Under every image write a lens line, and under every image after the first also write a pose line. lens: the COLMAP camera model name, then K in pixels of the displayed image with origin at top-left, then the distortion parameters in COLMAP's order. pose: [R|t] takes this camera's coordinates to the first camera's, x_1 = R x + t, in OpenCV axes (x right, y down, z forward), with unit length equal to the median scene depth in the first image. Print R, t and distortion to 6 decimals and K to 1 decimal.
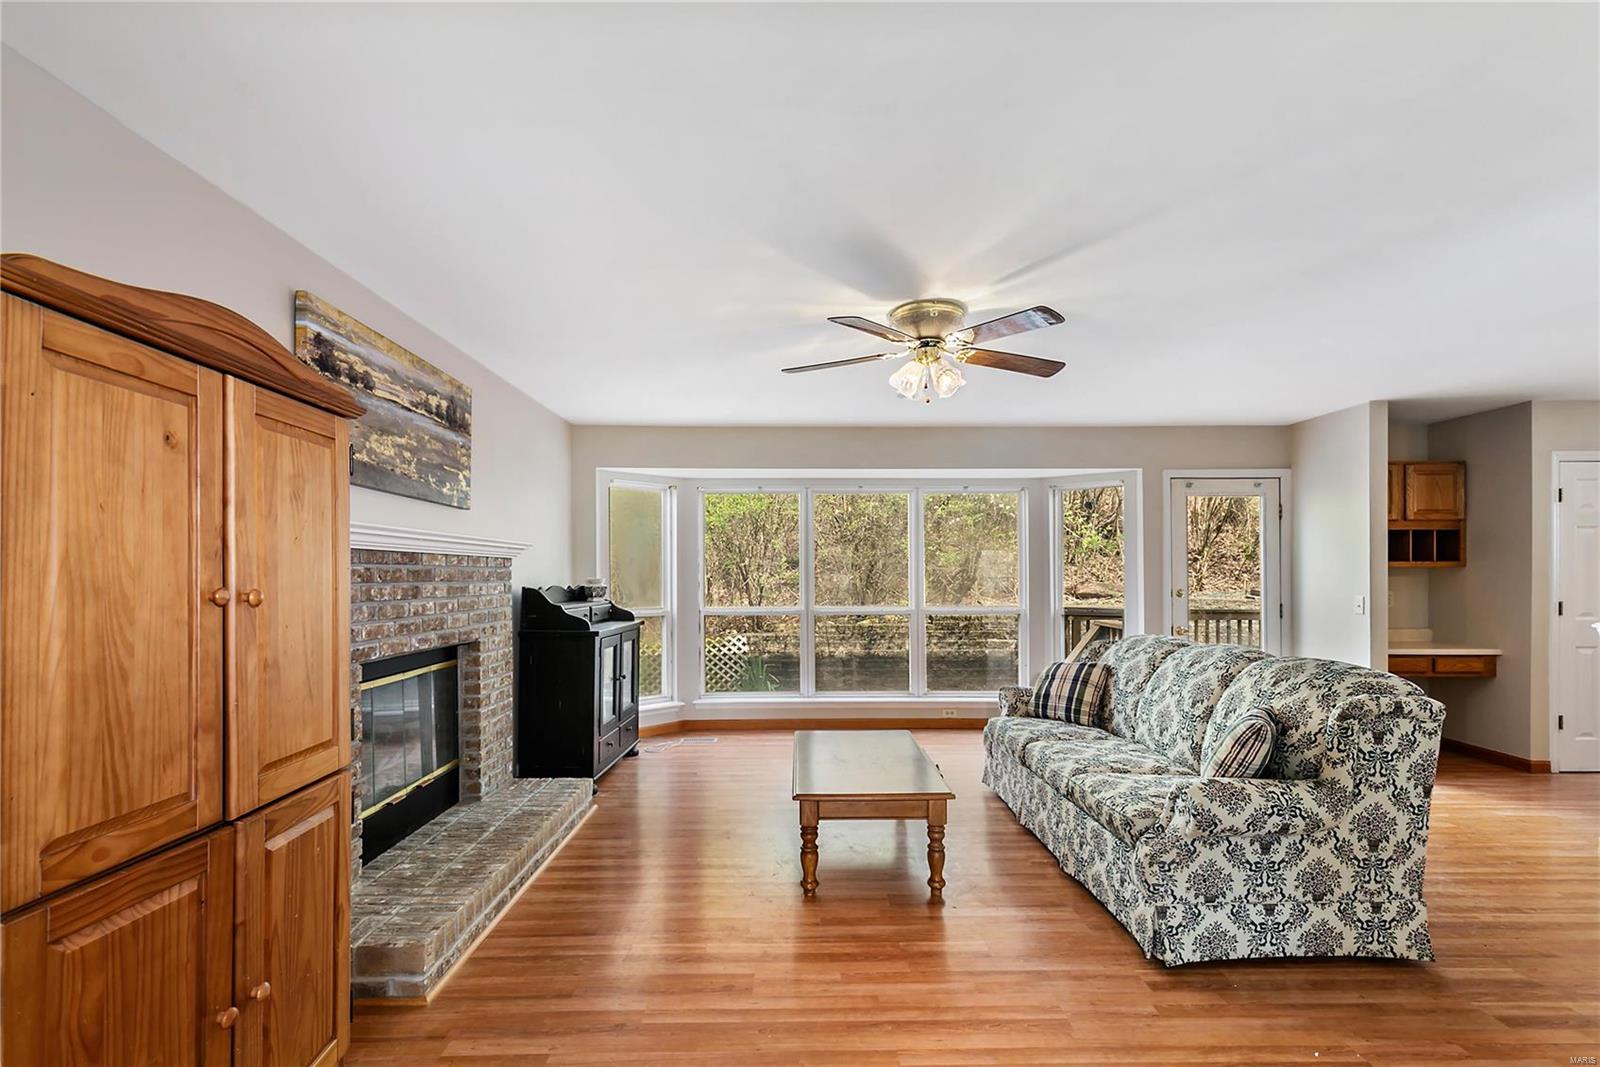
lens RADIAL K [[732.8, 0, 838.5], [0, 732.8, 563.5], [0, 0, 1]] dist [0.009481, -0.002534]
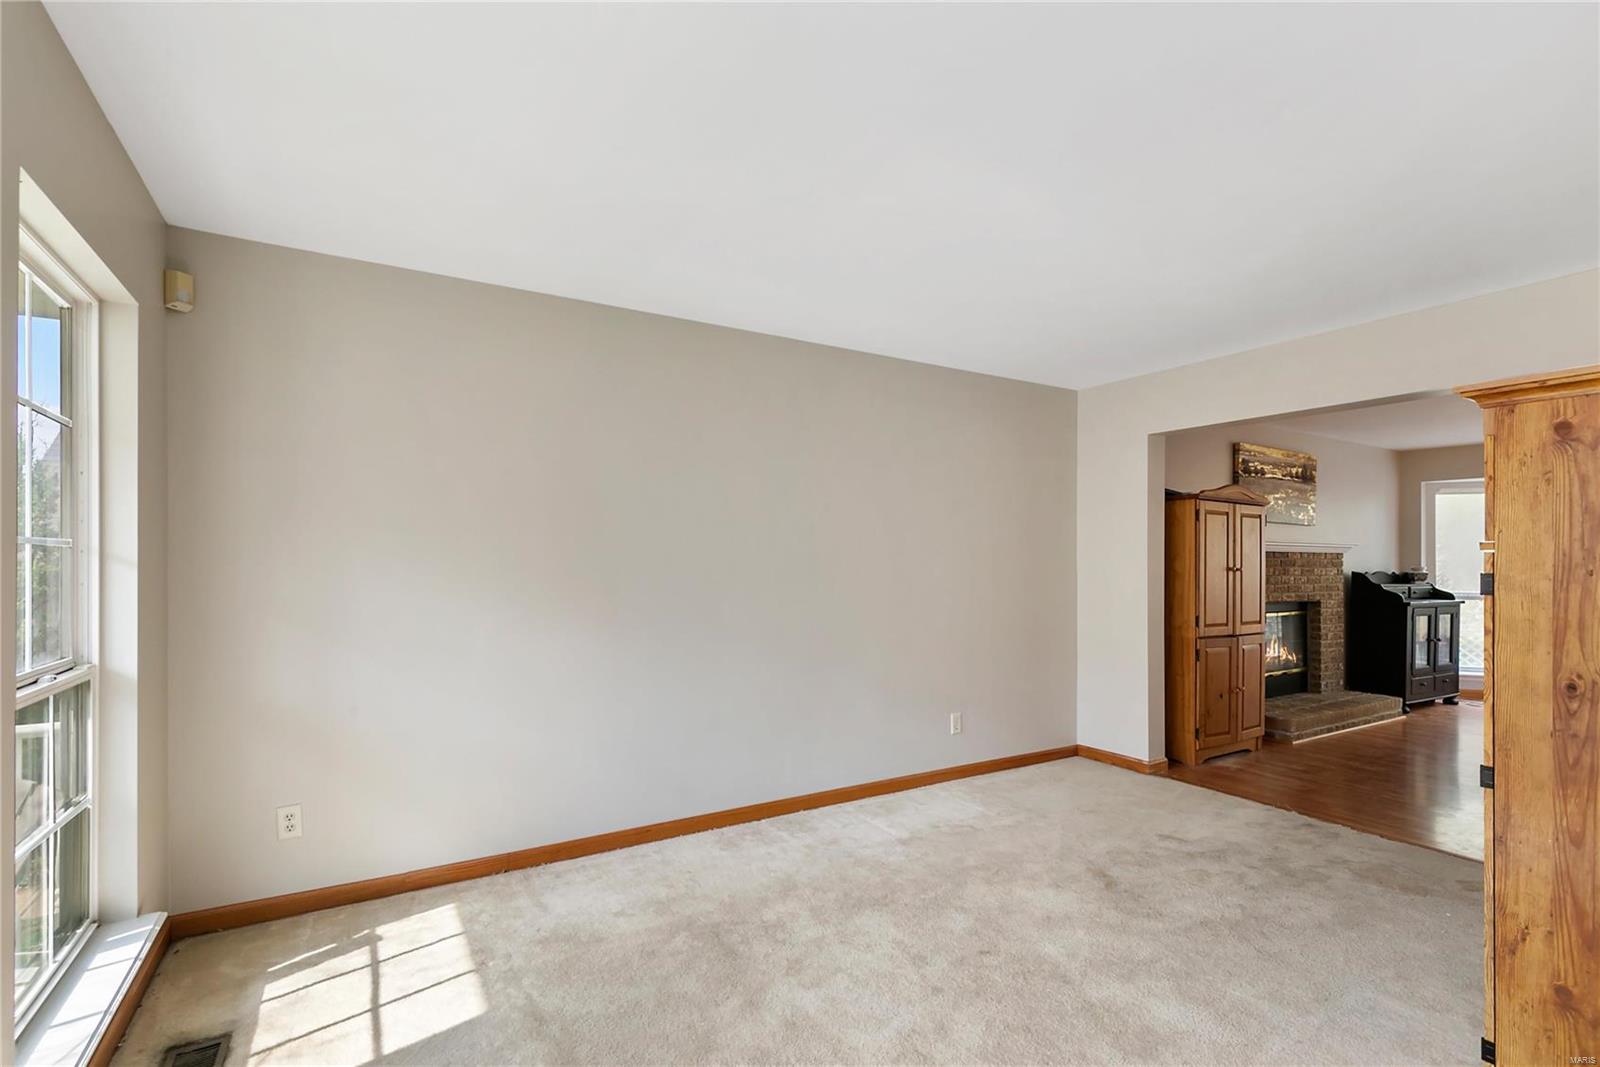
lens RADIAL K [[732.8, 0, 803.6], [0, 732.8, 567.9], [0, 0, 1]] dist [0.009481, -0.002534]
pose [[0.476041, 0.012076, -0.879340, 0.515778], [0.005561, 0.999844, 0.016742, -0.010875], [0.879406, -0.012860, 0.475900, -1.015632]]
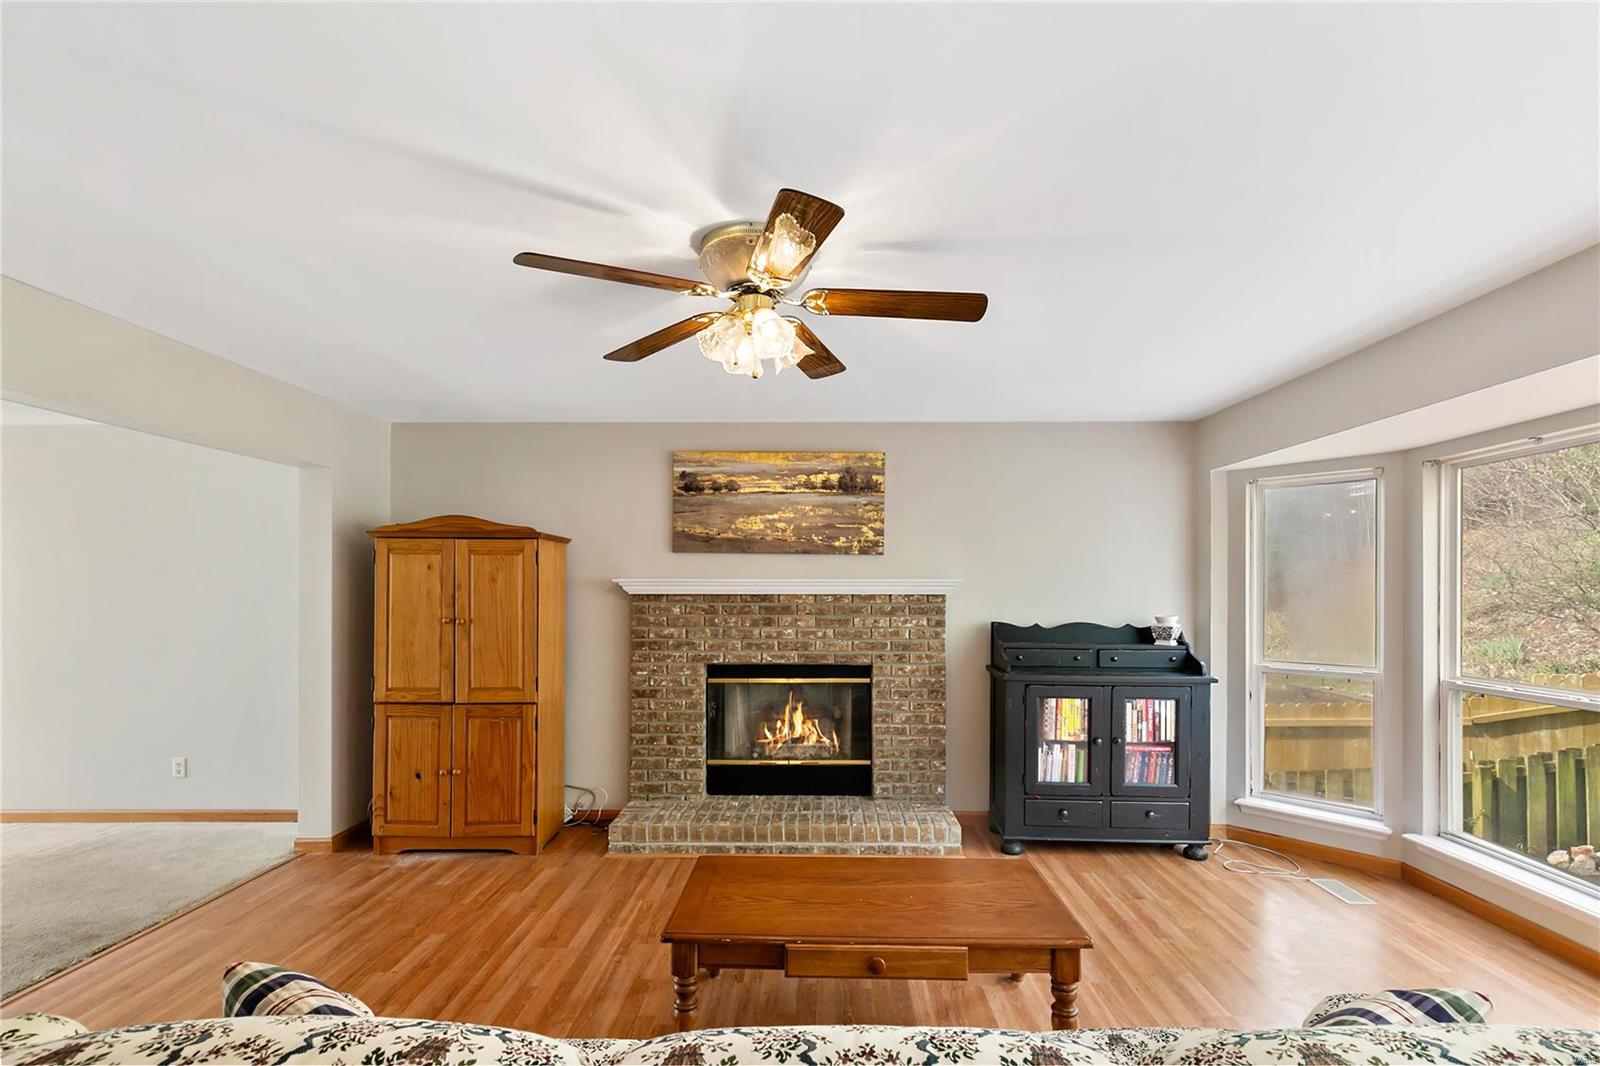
lens RADIAL K [[732.8, 0, 811.1], [0, 732.8, 583.2], [0, 0, 1]] dist [0.009481, -0.002534]
pose [[-0.058626, 0.003777, -0.998273, 0.782445], [0.013576, 0.999903, 0.002986, -0.036378], [0.998188, -0.013378, -0.058672, 1.075598]]
